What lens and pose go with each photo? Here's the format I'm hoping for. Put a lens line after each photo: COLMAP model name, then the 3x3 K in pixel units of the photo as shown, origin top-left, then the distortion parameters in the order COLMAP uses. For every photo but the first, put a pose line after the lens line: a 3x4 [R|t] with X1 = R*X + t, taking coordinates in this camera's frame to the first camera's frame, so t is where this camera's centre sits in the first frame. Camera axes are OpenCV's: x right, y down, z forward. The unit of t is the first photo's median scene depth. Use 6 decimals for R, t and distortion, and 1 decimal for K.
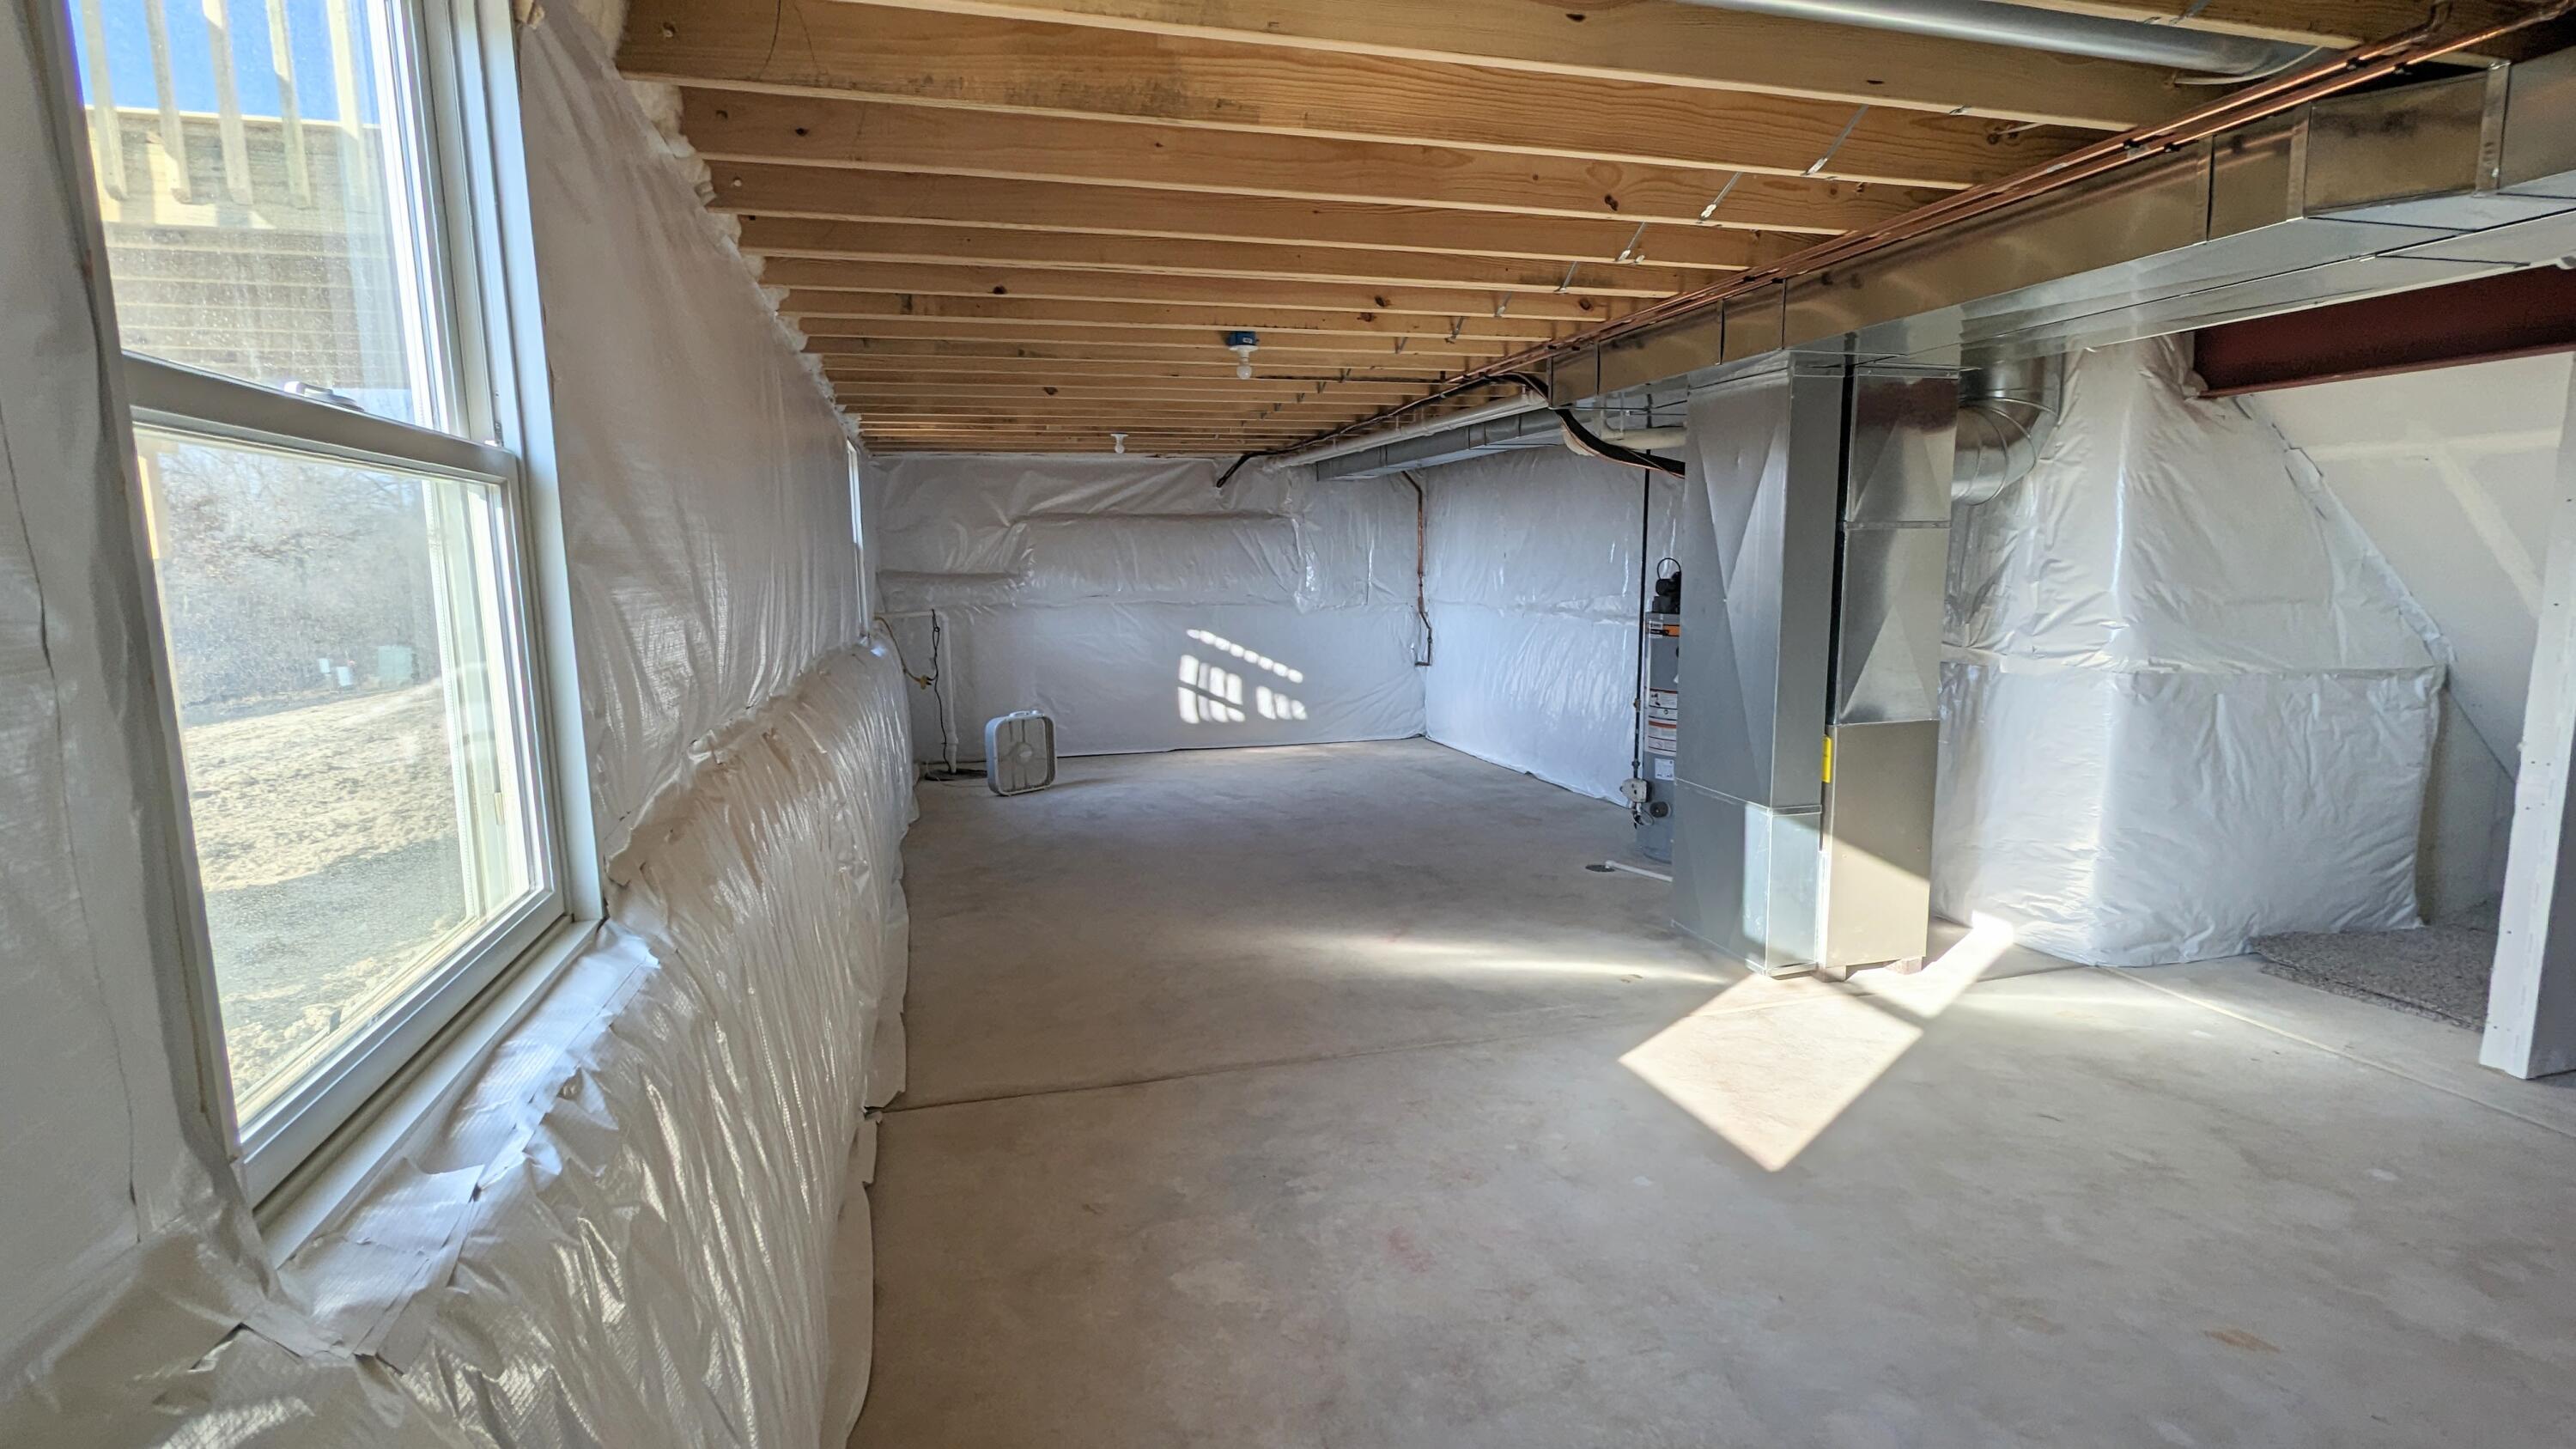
lens RADIAL K [[1208.4, 0, 1288.0], [0, 1208.4, 724.5], [0, 0, 1]] dist [0.000416, 0.000040]
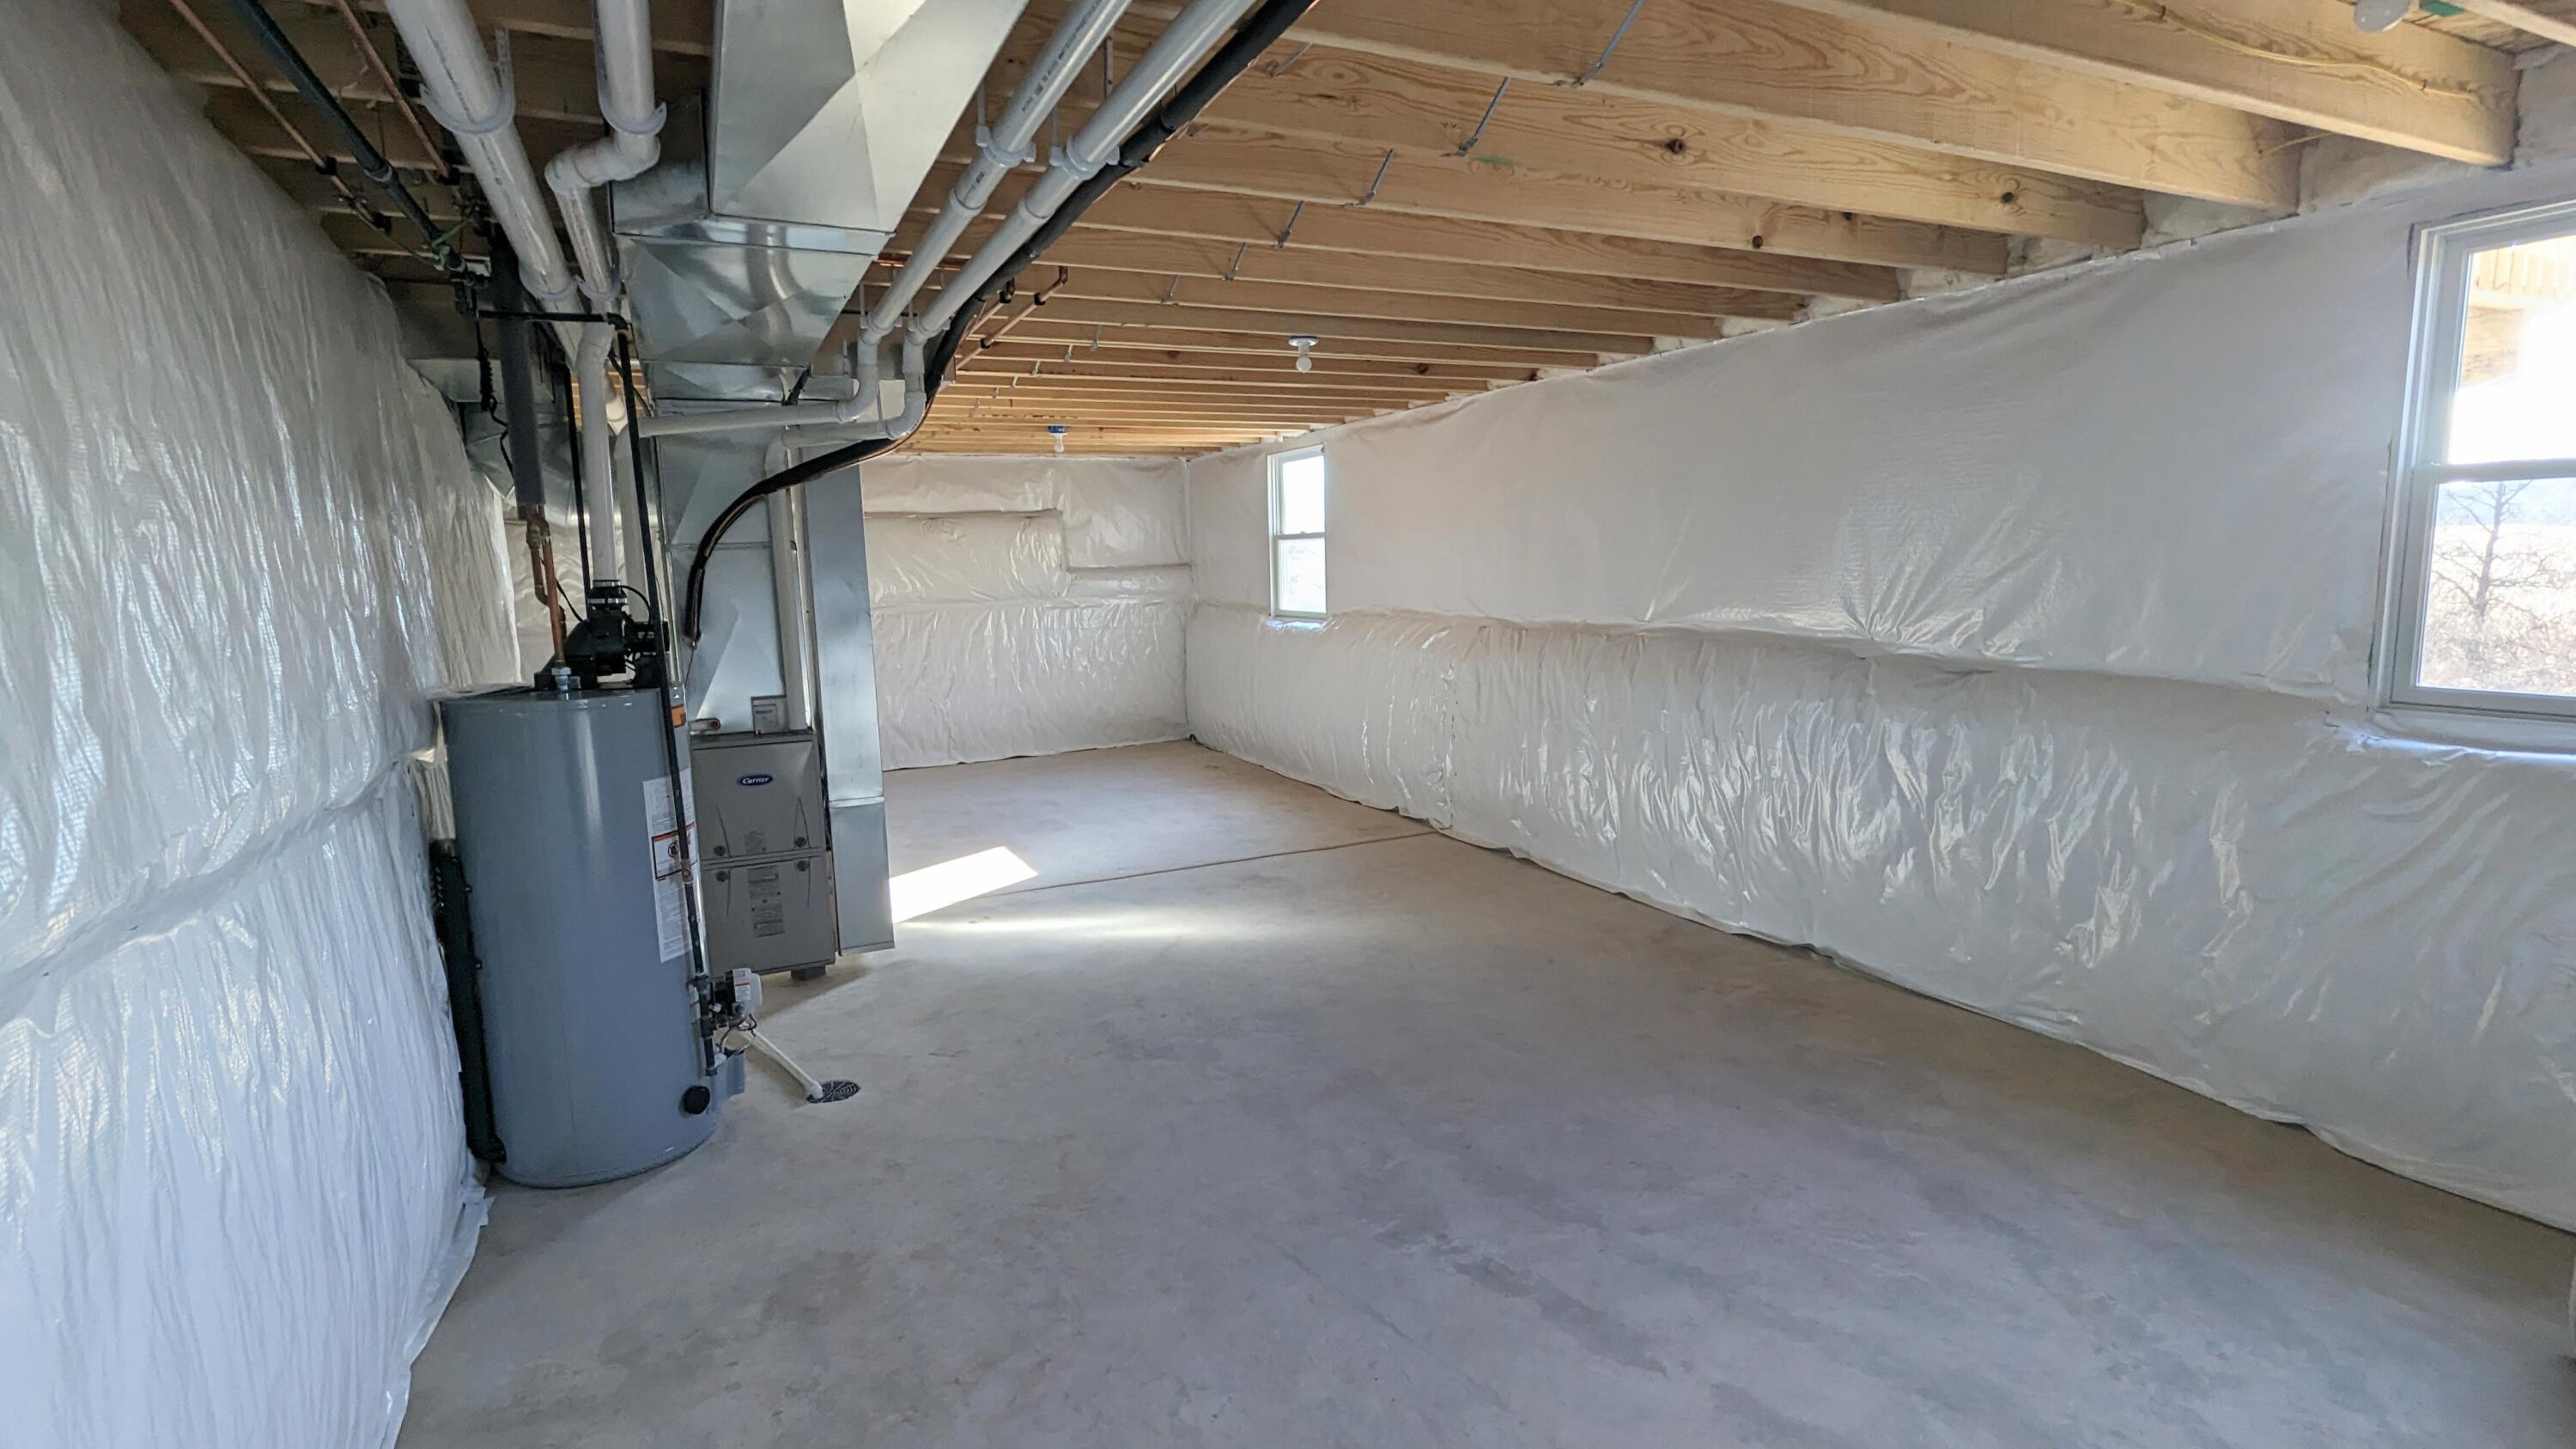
lens RADIAL K [[1232.4, 0, 1285.4], [0, 1232.4, 726.0], [0, 0, 1]] dist [0.002685, 0.000209]
pose [[-0.984224, 0.069497, -0.162705, 0.146531], [0.021827, 0.960292, 0.278141, -0.263017], [0.175575, 0.270201, -0.946660, 1.847716]]
